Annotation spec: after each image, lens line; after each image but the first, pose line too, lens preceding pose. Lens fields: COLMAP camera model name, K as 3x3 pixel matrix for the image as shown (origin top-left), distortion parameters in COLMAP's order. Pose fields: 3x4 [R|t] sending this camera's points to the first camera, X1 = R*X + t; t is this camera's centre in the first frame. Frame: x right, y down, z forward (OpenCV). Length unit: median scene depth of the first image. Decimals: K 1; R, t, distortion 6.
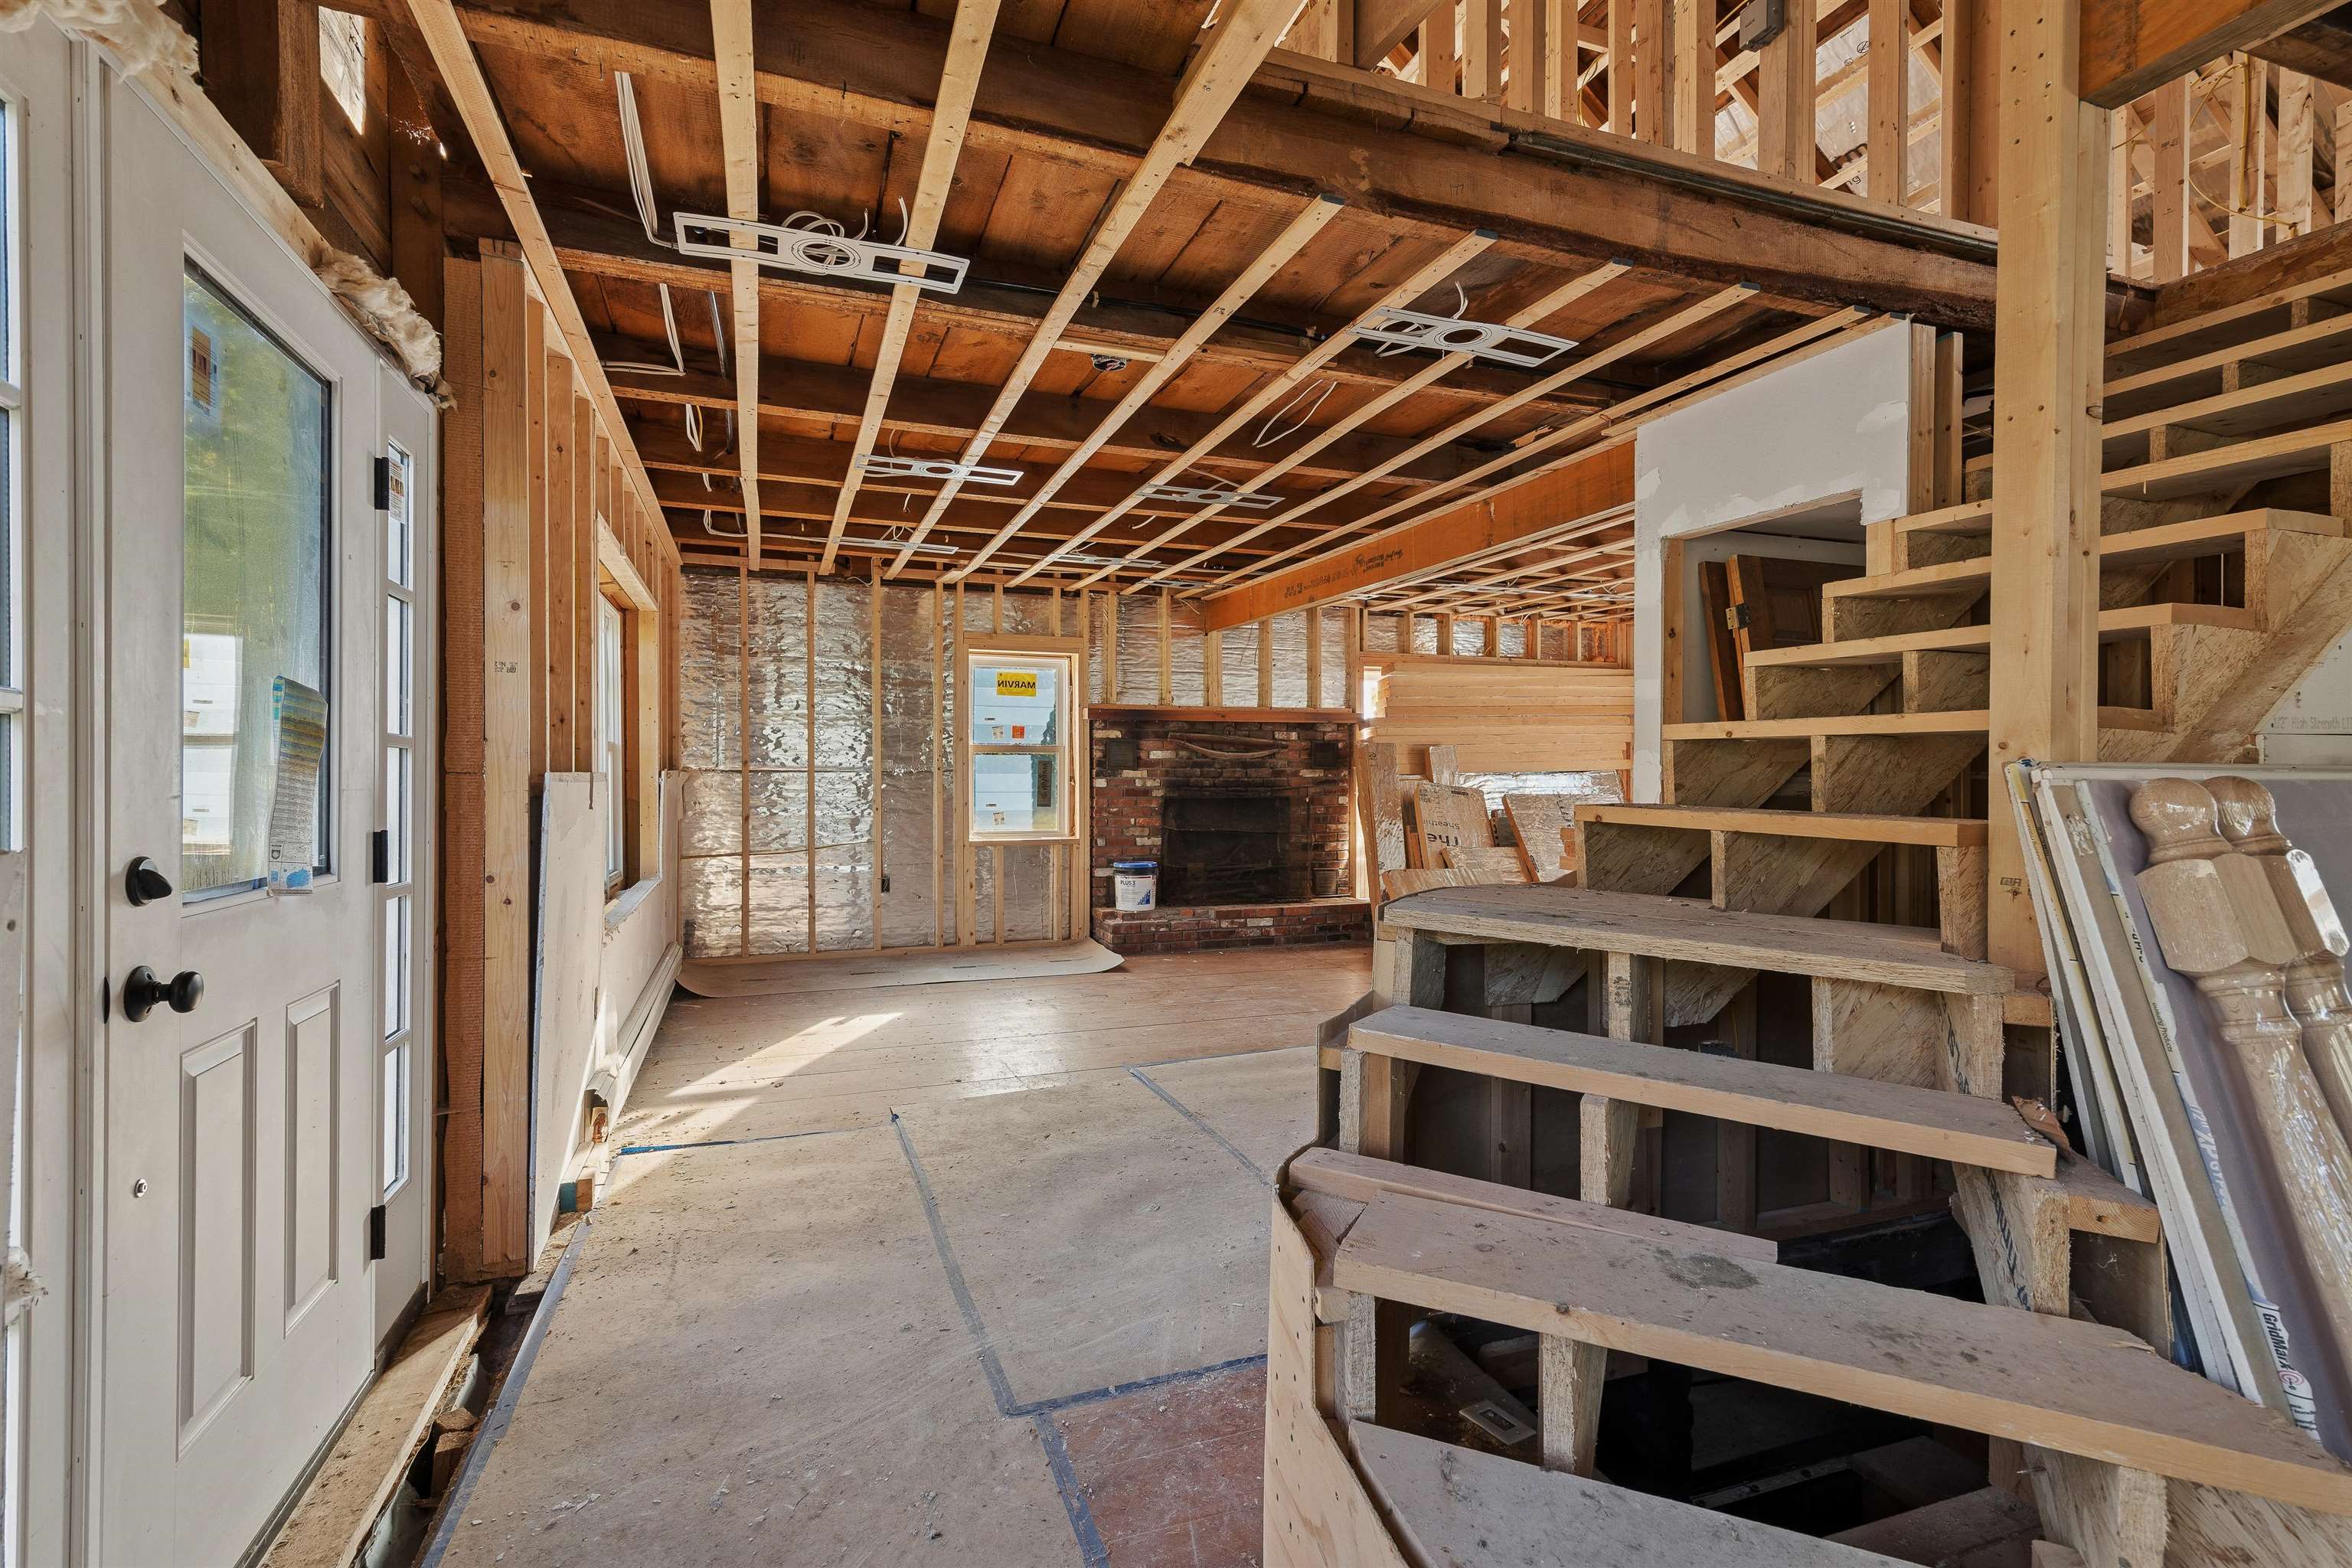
lens RADIAL K [[1070.0, 0, 1172.5], [0, 1070.0, 779.0], [0, 0, 1]] dist [-0.007925, 0.002883]
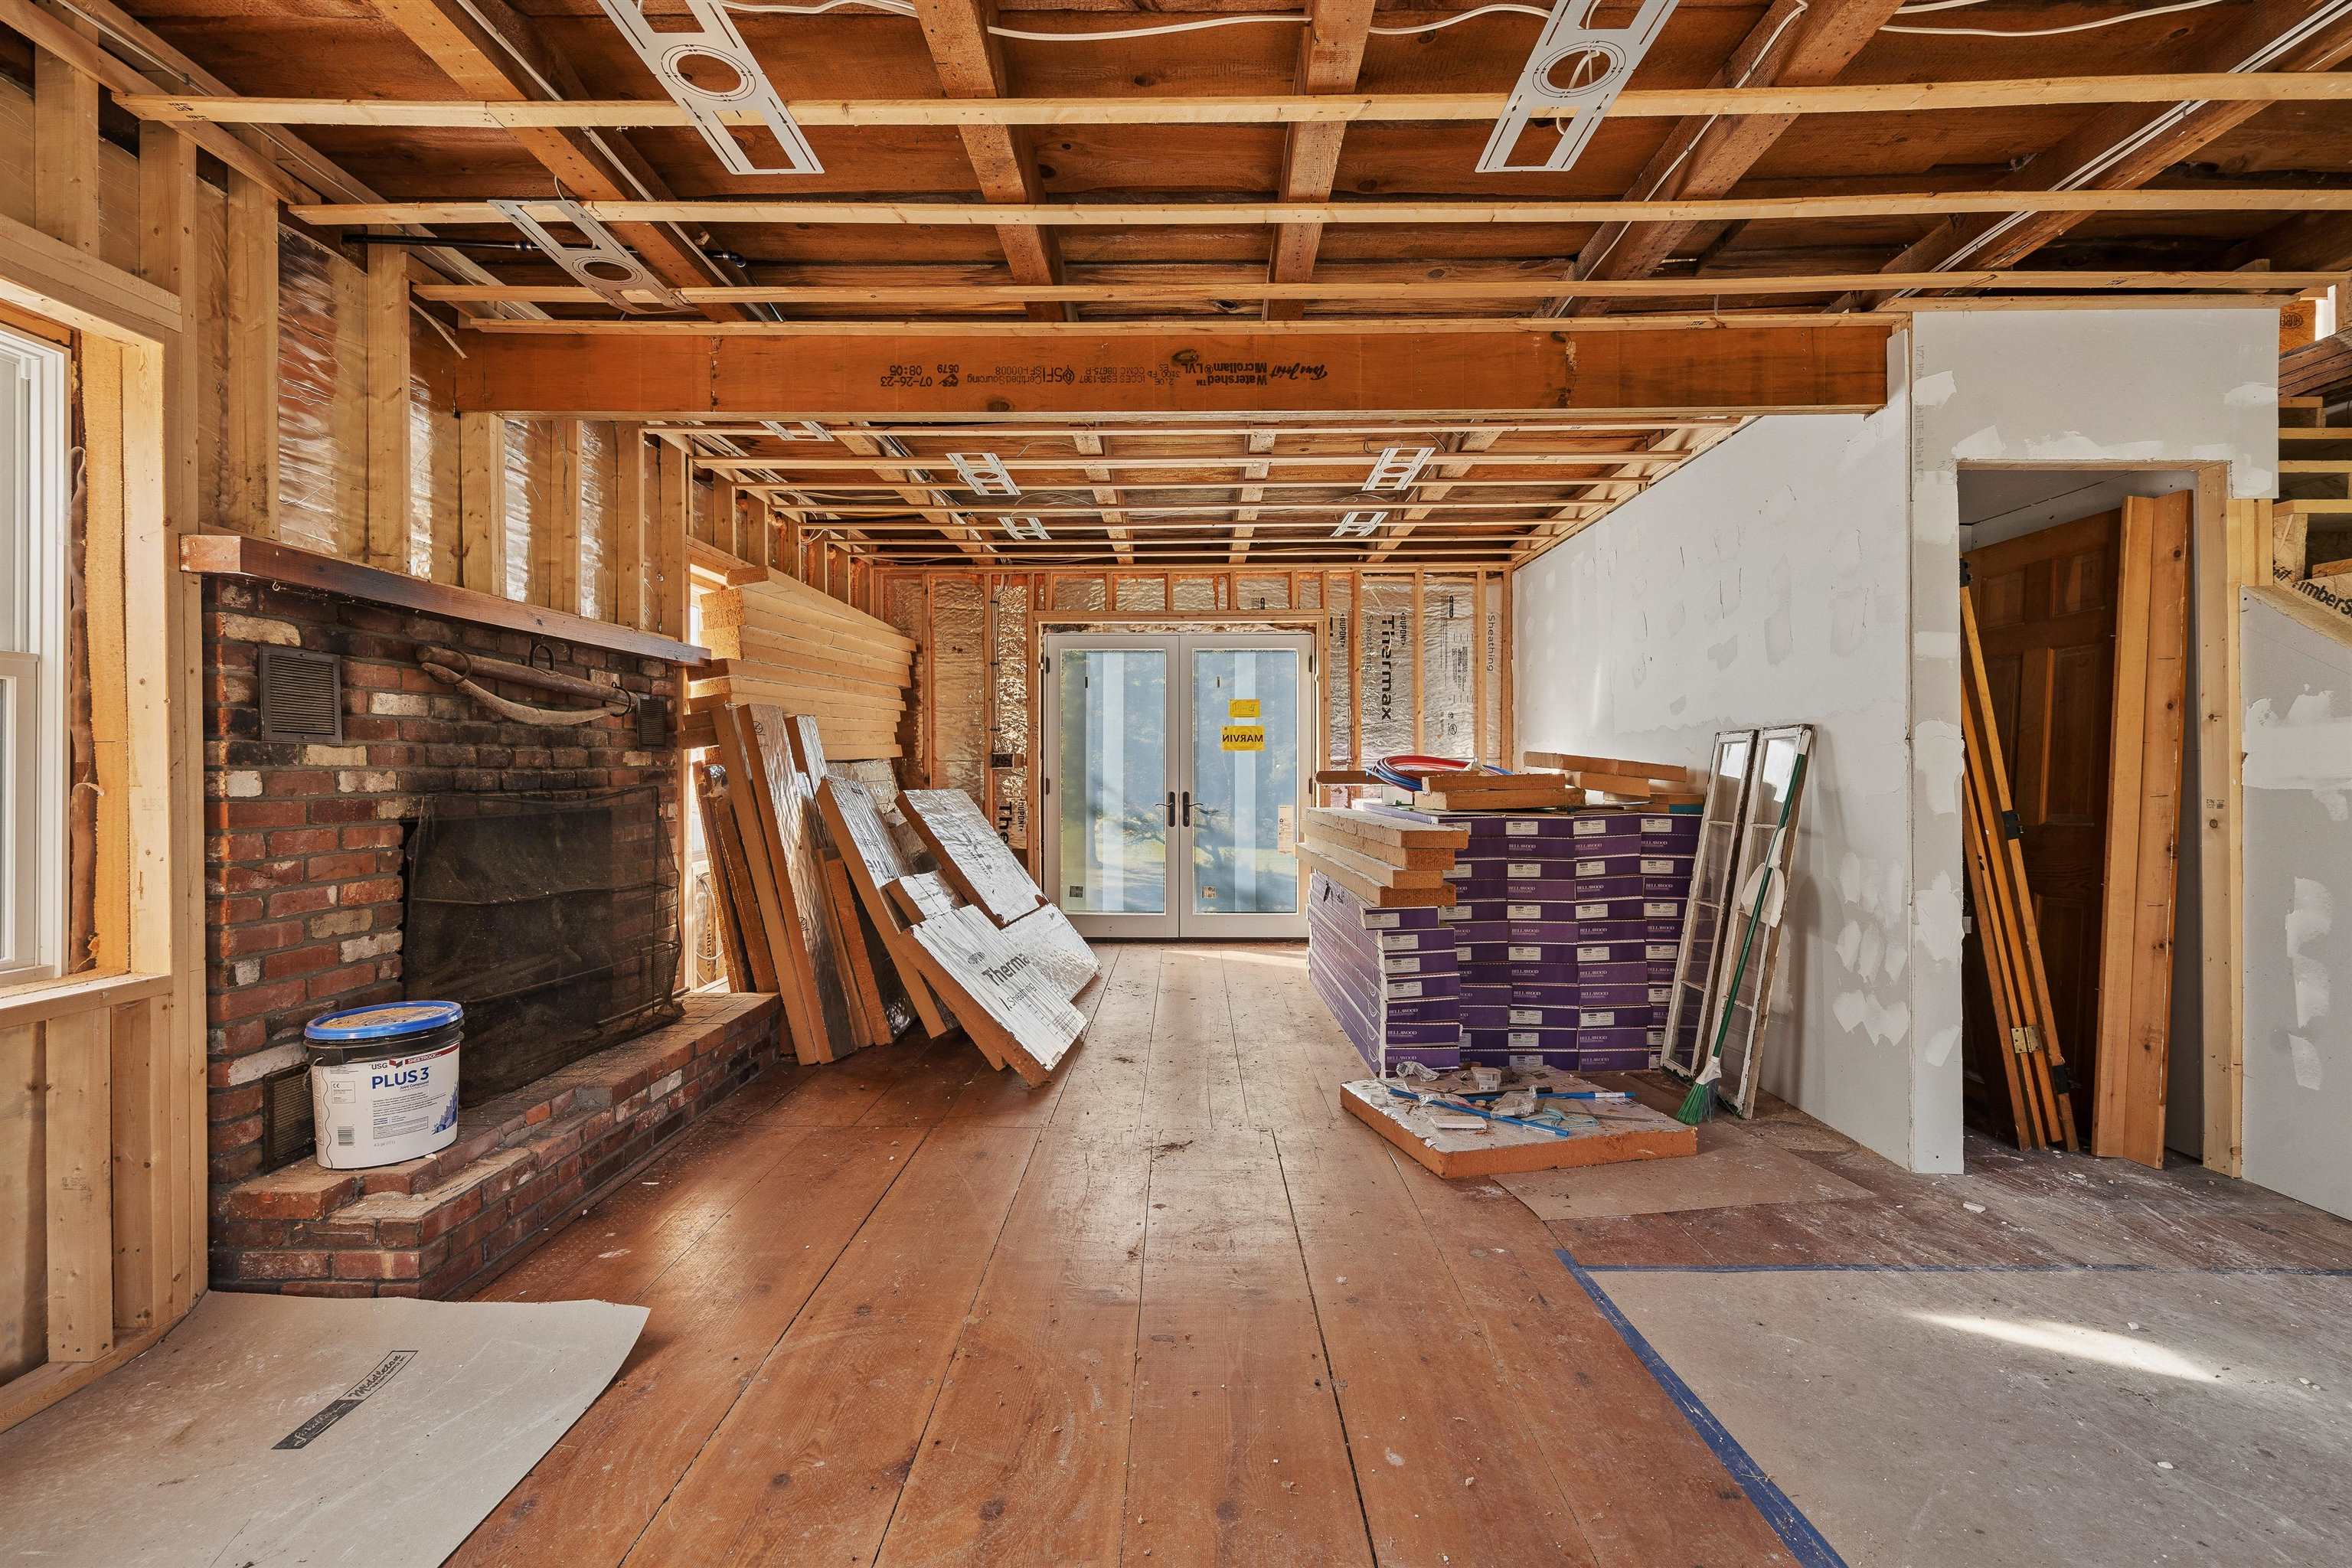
lens RADIAL K [[1070.0, 0, 1173.5], [0, 1070.0, 776.5], [0, 0, 1]] dist [-0.007925, 0.002883]
pose [[0.362406, -0.009584, 0.931971, -0.257179], [0.009895, 0.999930, 0.006435, 0.002107], [-0.931968, 0.006890, 0.362475, 0.629673]]
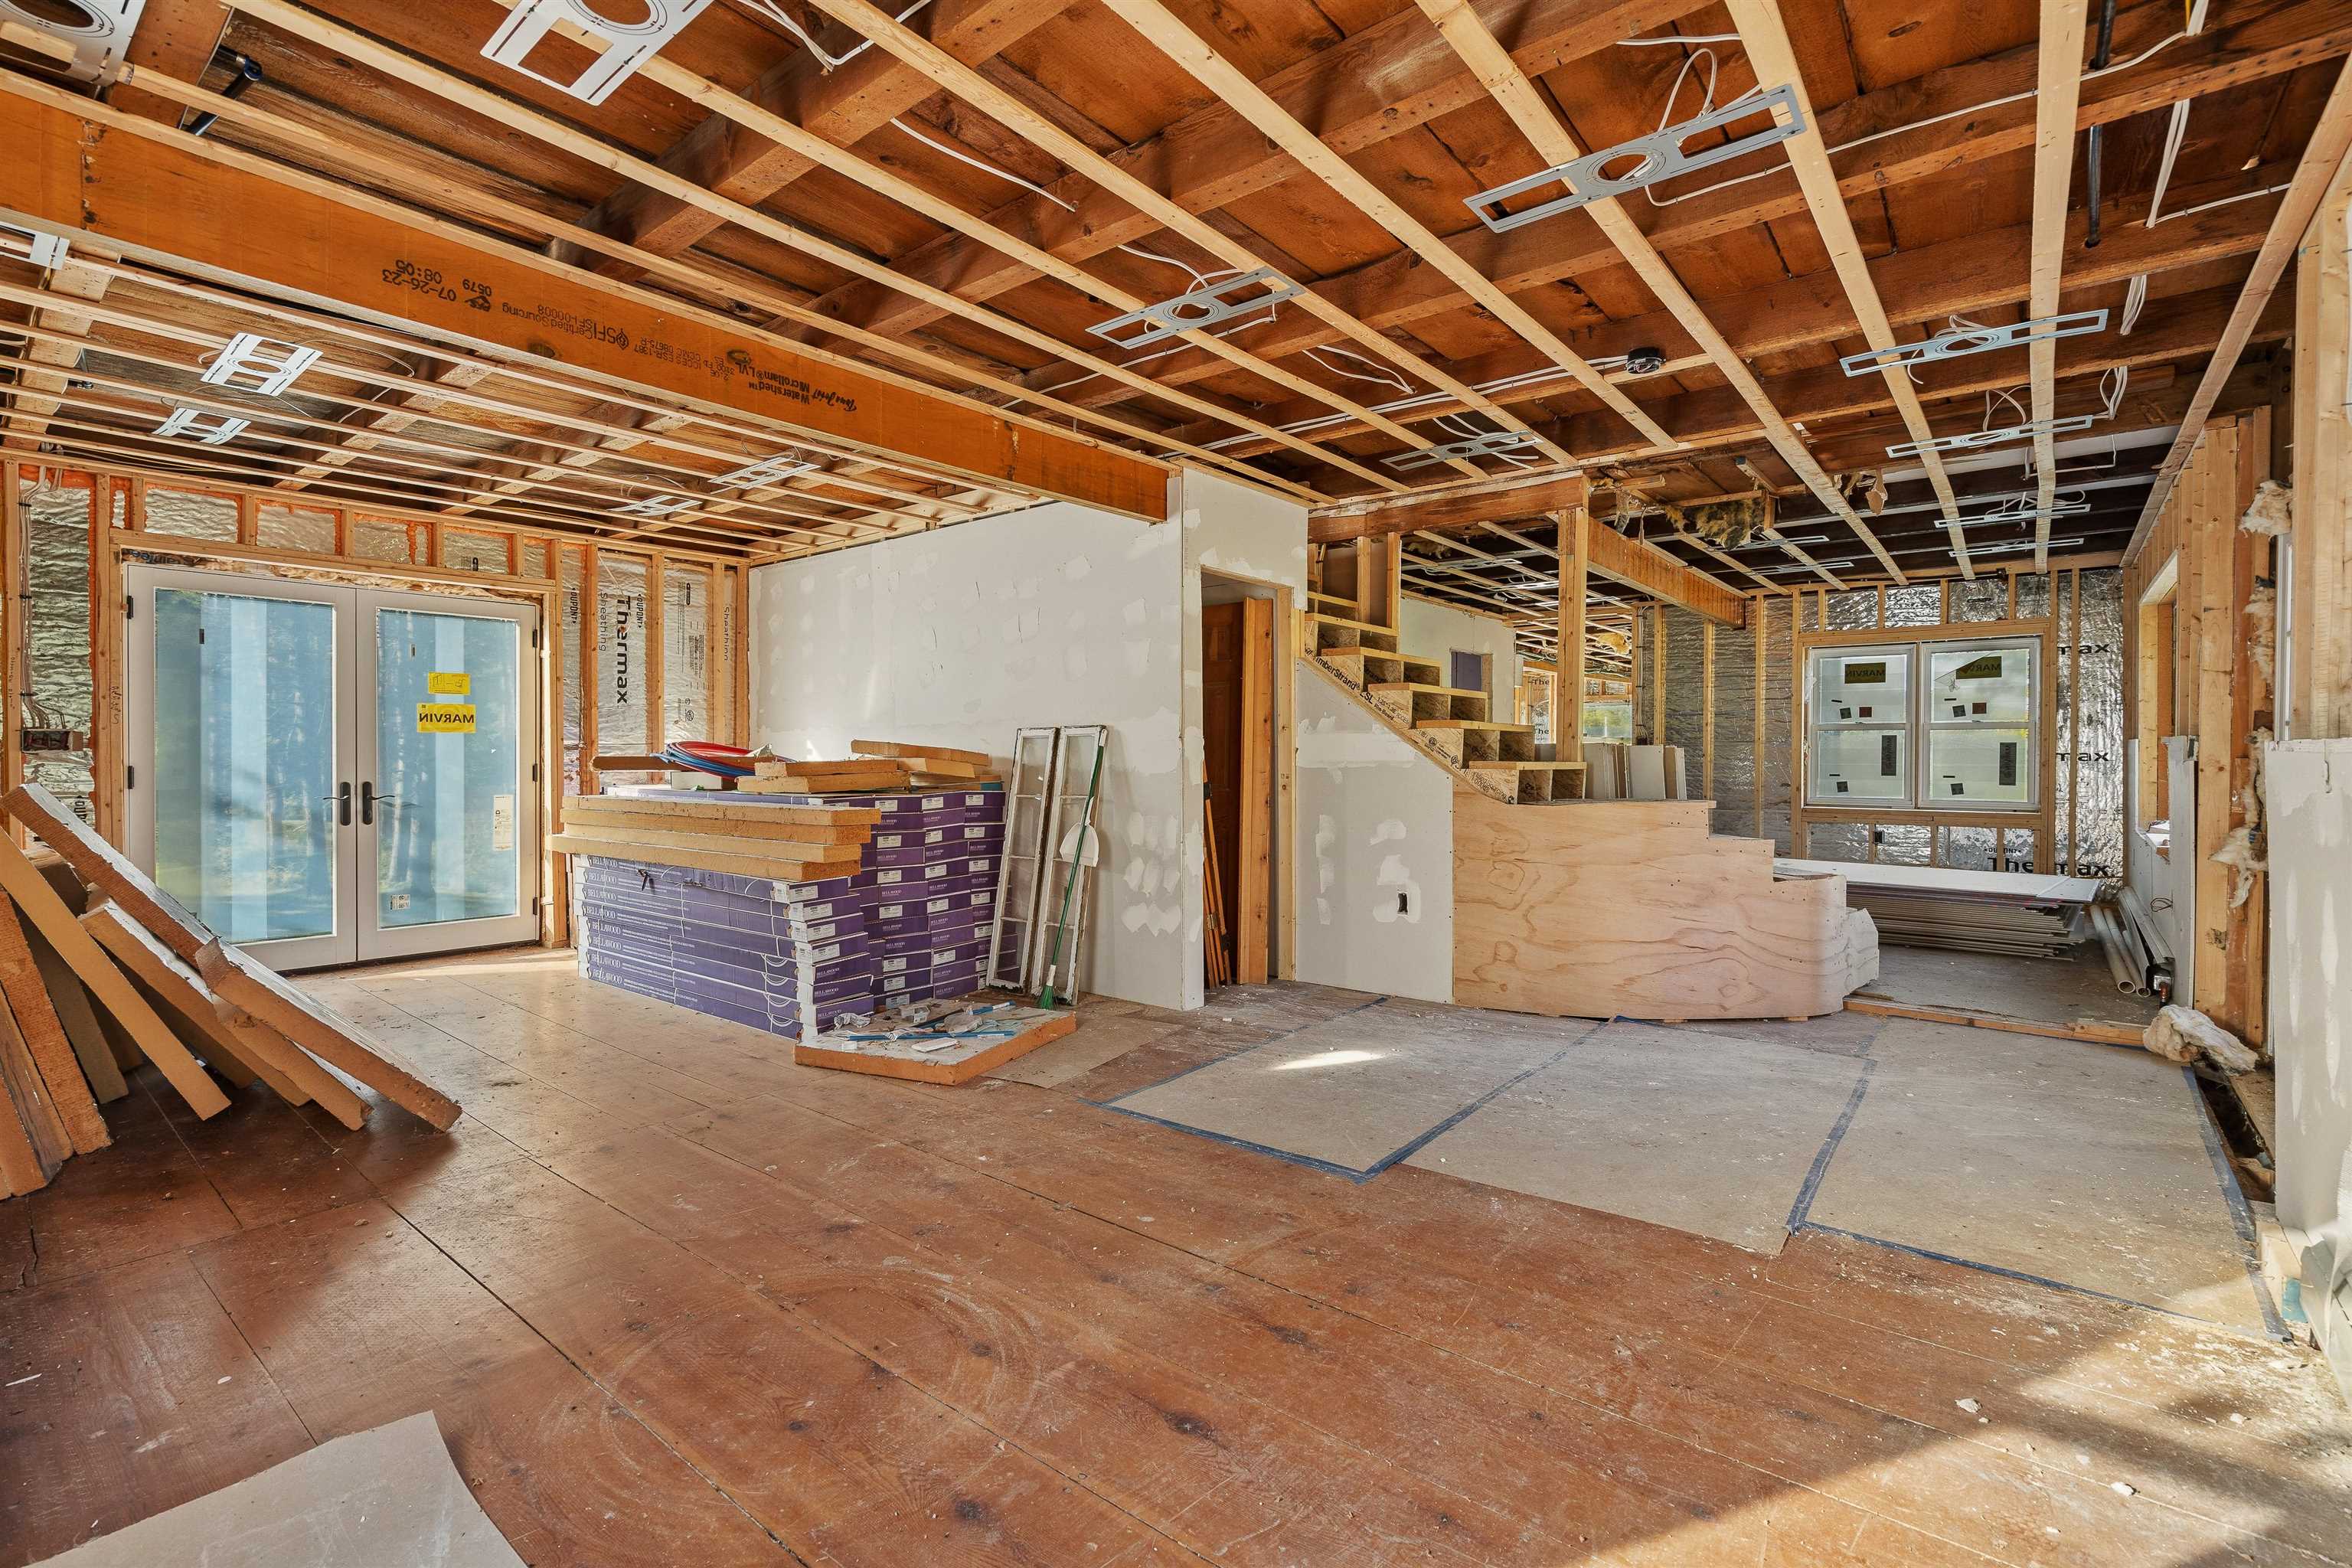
lens RADIAL K [[1070.0, 0, 1184.1], [0, 1070.0, 772.0], [0, 0, 1]] dist [-0.007925, 0.002883]
pose [[-0.515075, -0.017706, 0.856962, -0.329398], [0.003265, 0.999739, 0.022618, -0.000682], [-0.857139, 0.014448, -0.514883, 0.846207]]
